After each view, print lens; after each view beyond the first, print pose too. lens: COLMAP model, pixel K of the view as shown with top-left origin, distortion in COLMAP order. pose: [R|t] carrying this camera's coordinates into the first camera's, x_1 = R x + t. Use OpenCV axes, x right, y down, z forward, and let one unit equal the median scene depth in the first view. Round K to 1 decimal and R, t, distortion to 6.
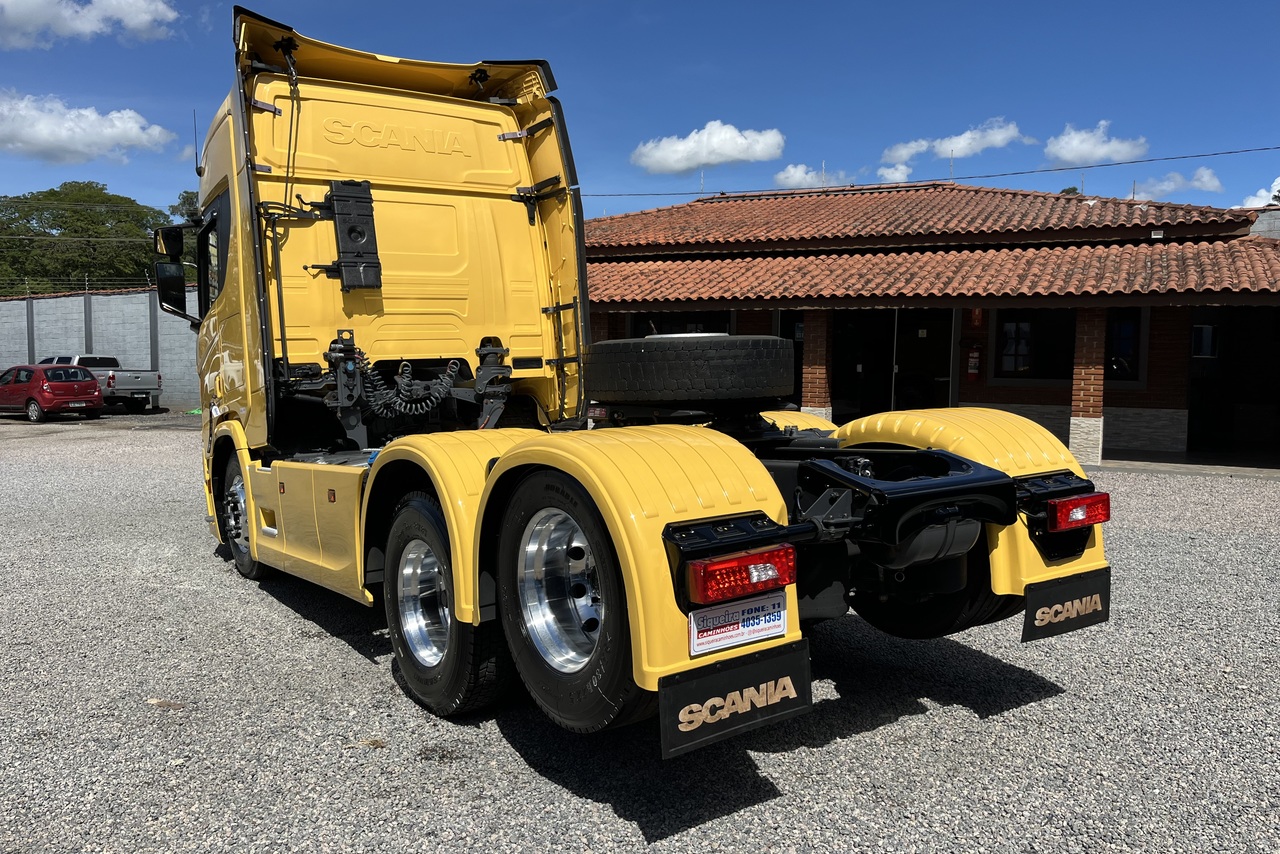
lens RADIAL K [[976.8, 0, 664.1], [0, 976.8, 424.2], [0, 0, 1]] dist [0.077364, -0.128230]
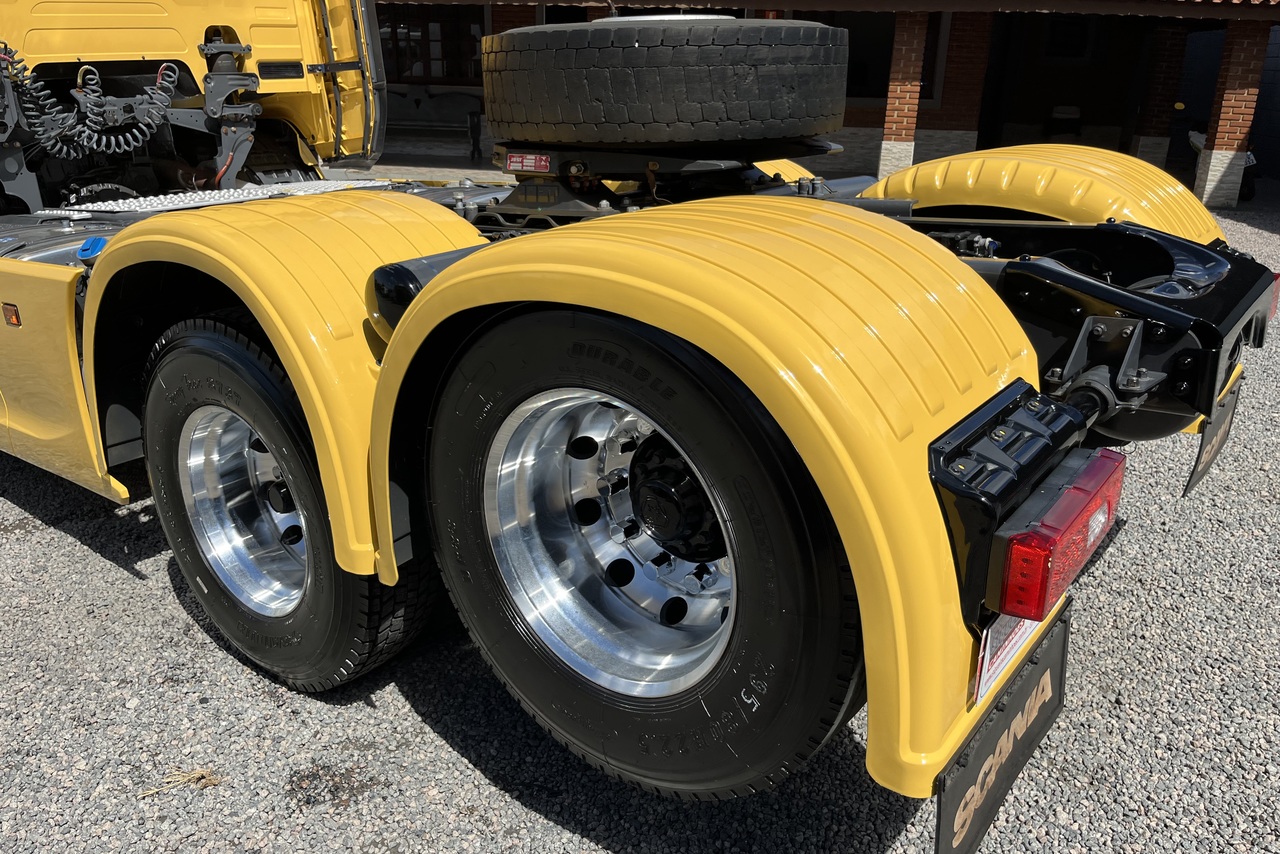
lens RADIAL K [[965.7, 0, 637.8], [0, 965.7, 415.1], [0, 0, 1]] dist [0.082326, -0.114098]
pose [[0.962984, -0.080706, 0.257195, -0.107209], [0.008741, 0.962976, 0.269447, -0.014752], [-0.269418, -0.257225, 0.928035, 0.279529]]
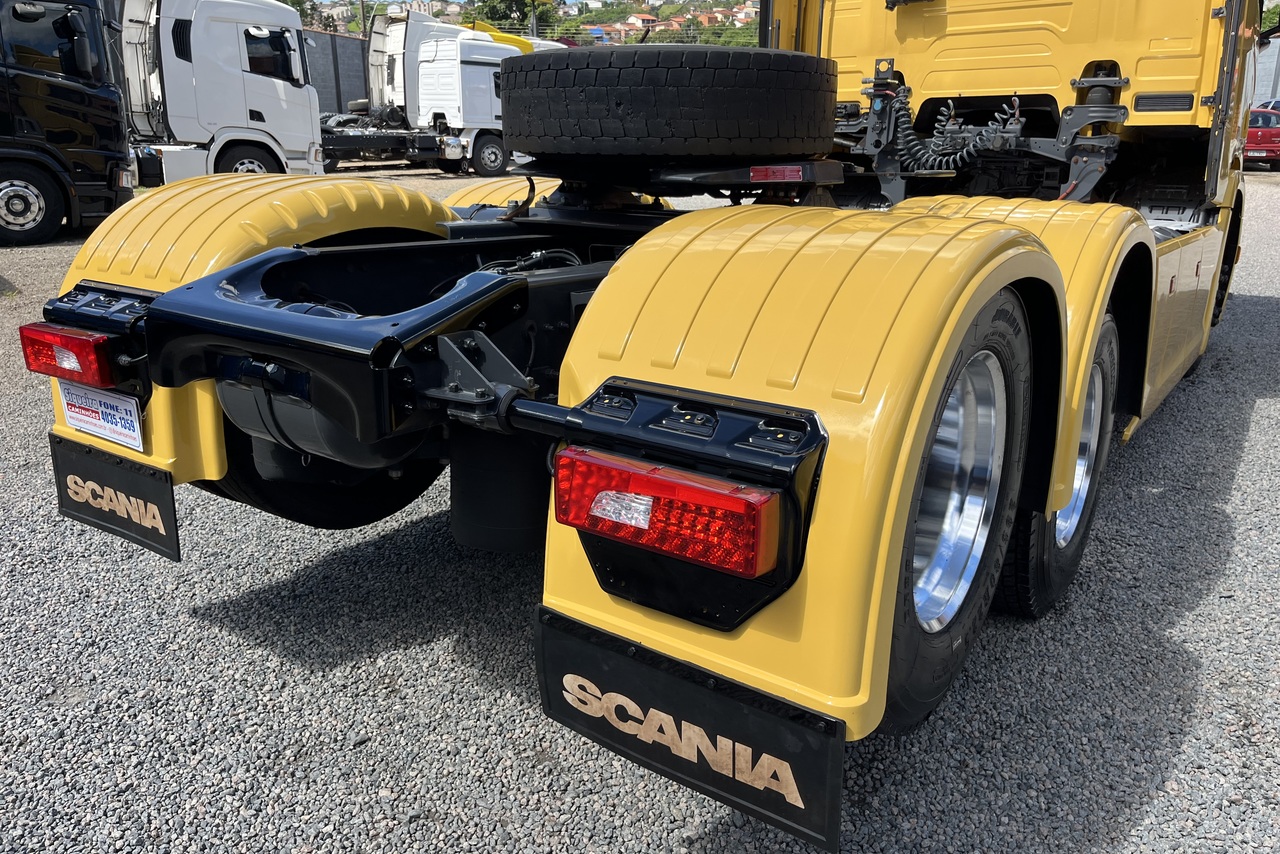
lens RADIAL K [[965.7, 0, 637.8], [0, 965.7, 415.1], [0, 0, 1]] dist [0.082326, -0.114098]
pose [[0.327517, 0.293785, -0.898010, 0.432408], [-0.070487, 0.955380, 0.286846, -0.029710], [0.942212, -0.030650, 0.333611, 0.511342]]
